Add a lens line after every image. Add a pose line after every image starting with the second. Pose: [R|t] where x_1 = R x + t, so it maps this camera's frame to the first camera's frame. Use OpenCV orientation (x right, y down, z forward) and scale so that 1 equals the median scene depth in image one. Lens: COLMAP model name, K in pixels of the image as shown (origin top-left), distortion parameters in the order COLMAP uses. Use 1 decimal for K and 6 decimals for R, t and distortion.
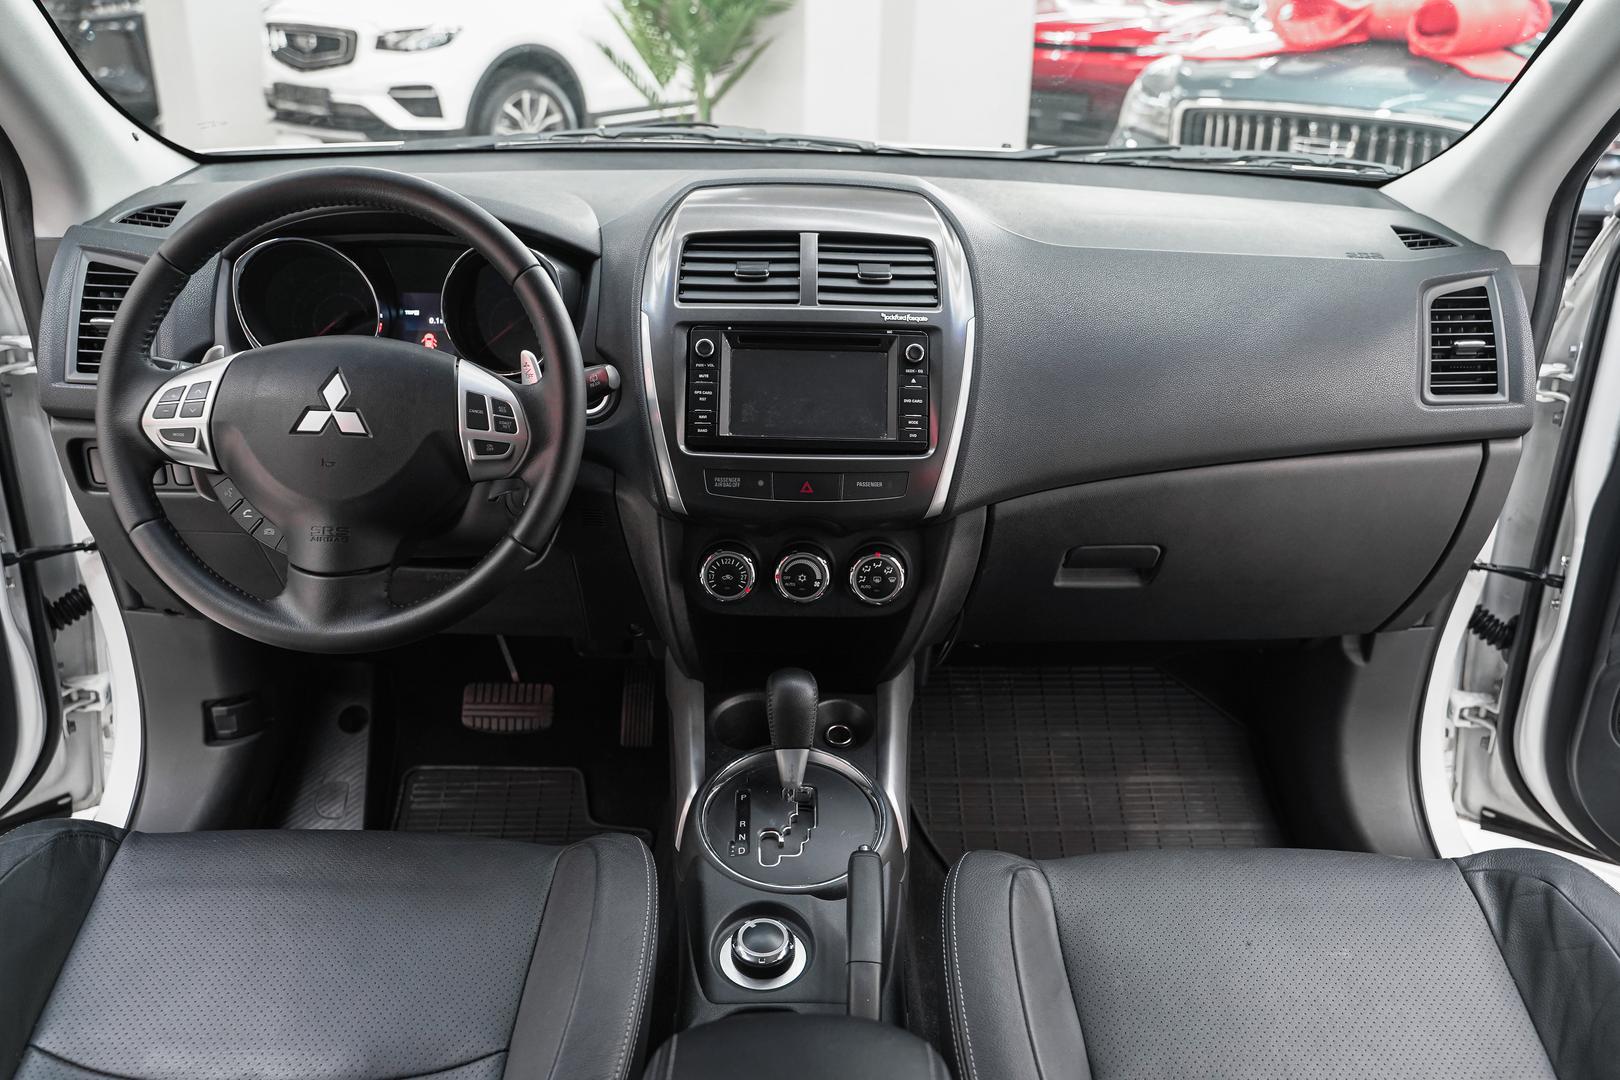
lens RADIAL K [[1314.1, 0, 801.6], [0, 1314.1, 539.0], [0, 0, 1]] dist [-0.010148, -0.004802]
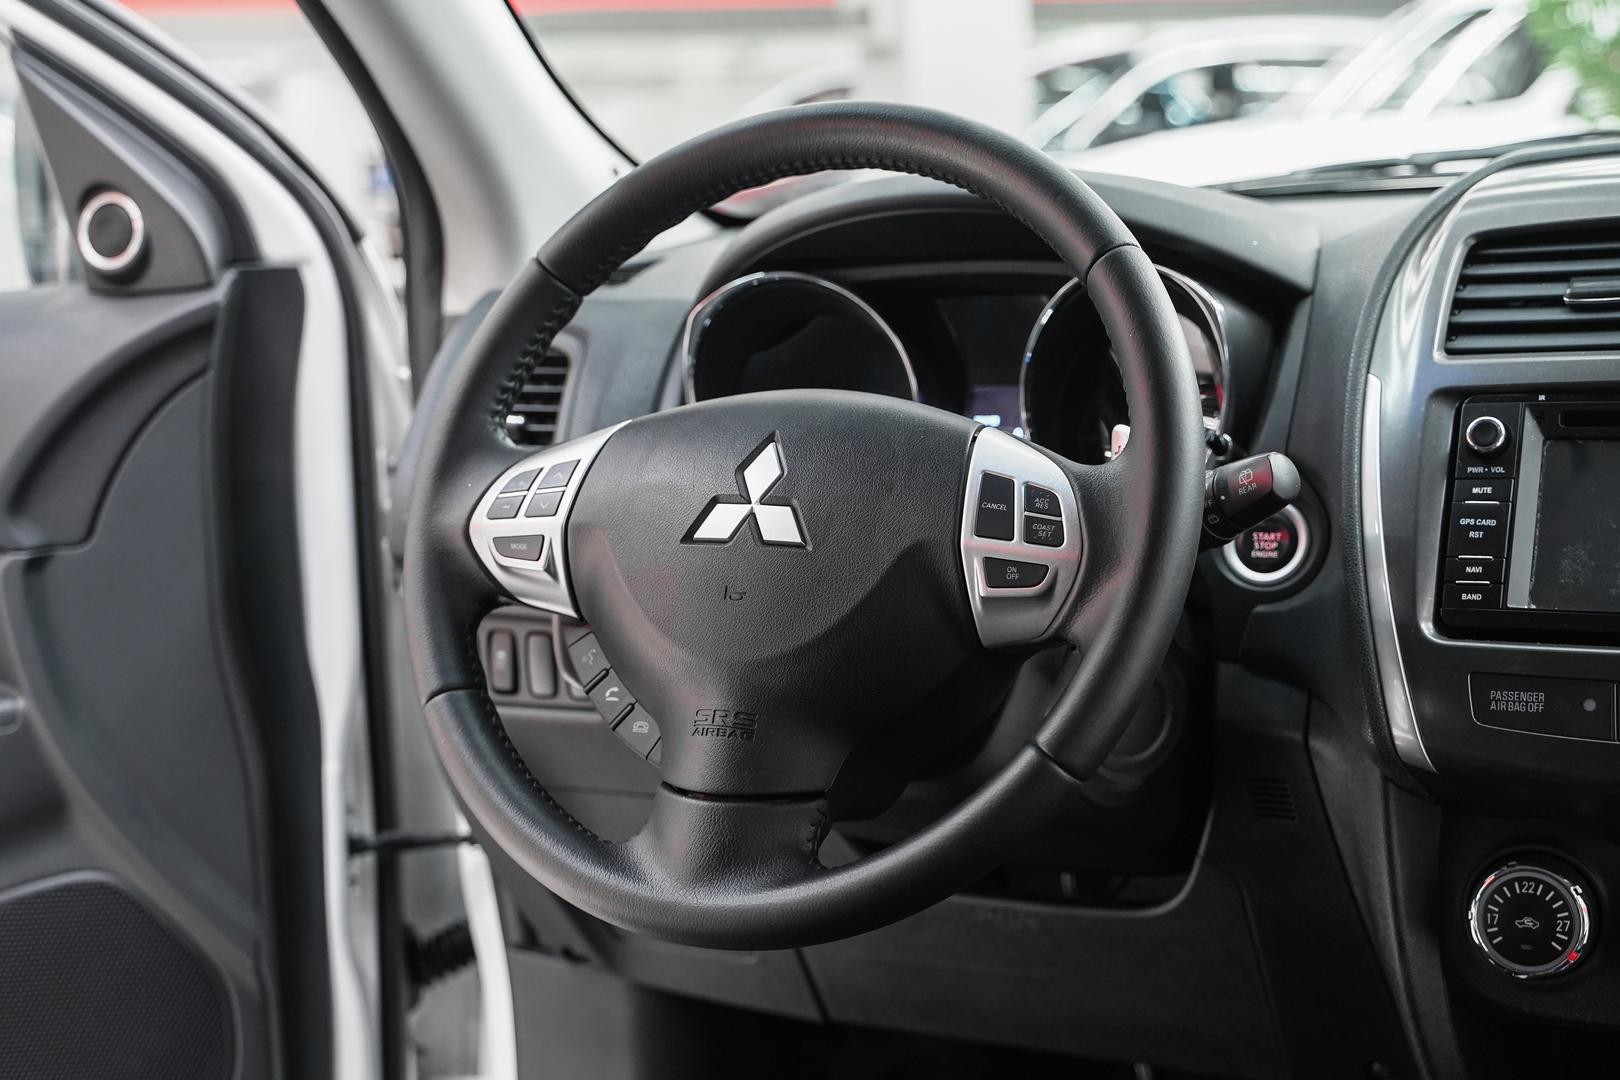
lens RADIAL K [[2392.0, 0, 814.2], [0, 2392.0, 523.7], [0, 0, 1]] dist [0.009711, 0.032142]
pose [[0.889938, 0.001295, -0.456080, 0.109343], [-0.116096, 0.967699, -0.223787, 0.114826], [0.441059, 0.252105, 0.861342, 0.118615]]
